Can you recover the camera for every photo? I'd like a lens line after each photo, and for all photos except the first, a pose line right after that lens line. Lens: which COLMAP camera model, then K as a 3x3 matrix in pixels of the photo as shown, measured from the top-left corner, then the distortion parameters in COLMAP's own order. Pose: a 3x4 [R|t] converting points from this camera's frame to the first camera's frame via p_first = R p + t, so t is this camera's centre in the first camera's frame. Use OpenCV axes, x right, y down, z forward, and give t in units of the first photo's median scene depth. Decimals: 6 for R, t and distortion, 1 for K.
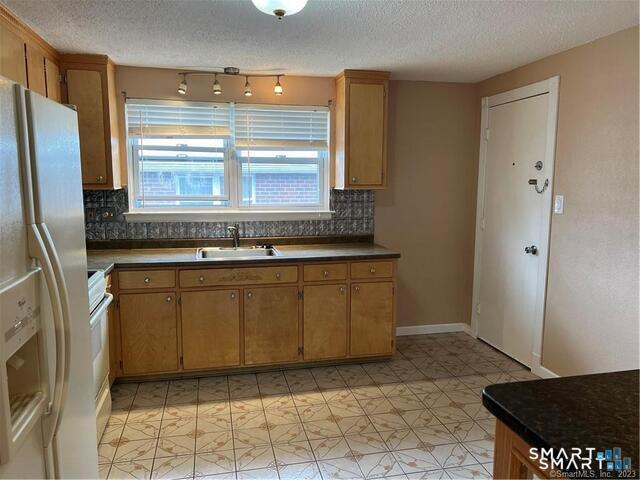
lens RADIAL K [[482.1, 0, 319.8], [0, 482.1, 243.0], [0, 0, 1]] dist [0.054140, -0.058598]
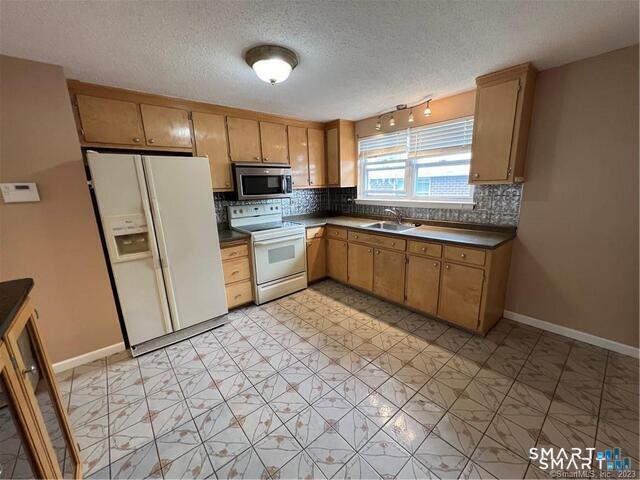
lens RADIAL K [[256.1, 0, 321.6], [0, 256.1, 243.4], [0, 0, 1]] dist [-0.001331, -0.000370]
pose [[0.461778, 0.181322, -0.868265, 0.486816], [-0.087421, 0.983421, 0.158876, -0.039953], [0.882677, 0.002539, 0.469973, 0.409172]]
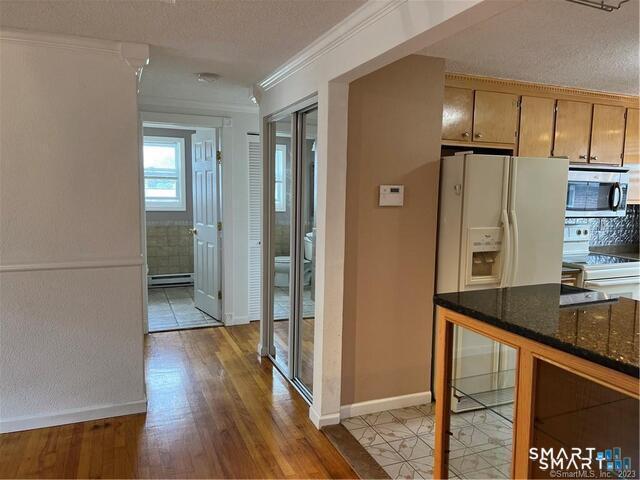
lens RADIAL K [[482.1, 0, 324.1], [0, 482.1, 243.1], [0, 0, 1]] dist [0.054140, -0.058598]
pose [[0.165797, 0.105186, -0.980534, 0.589594], [-0.146991, 0.985824, 0.080899, 0.022435], [0.975144, 0.130717, 0.178908, -0.119173]]
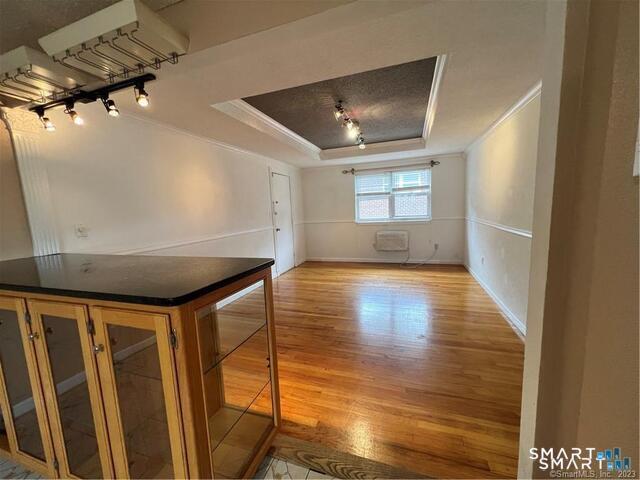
lens RADIAL K [[256.1, 0, 320.5], [0, 256.1, 242.5], [0, 0, 1]] dist [-0.001331, -0.000370]
pose [[-0.847284, -0.034331, 0.530029, -0.132084], [0.114367, 0.962708, 0.245179, -0.008390], [-0.518681, 0.268354, -0.811761, 0.350481]]
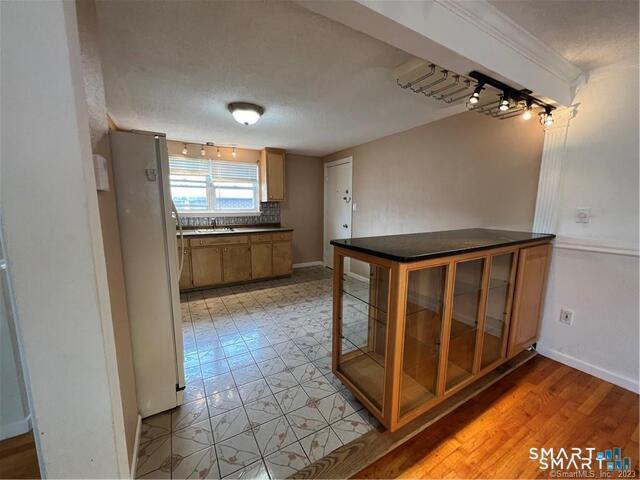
lens RADIAL K [[256.1, 0, 321.3], [0, 256.1, 242.9], [0, 0, 1]] dist [-0.001331, -0.000370]
pose [[0.952884, -0.042128, 0.300394, -0.076040], [0.038396, 0.999095, 0.018318, 0.070800], [-0.300894, -0.005921, 0.953639, -0.202956]]
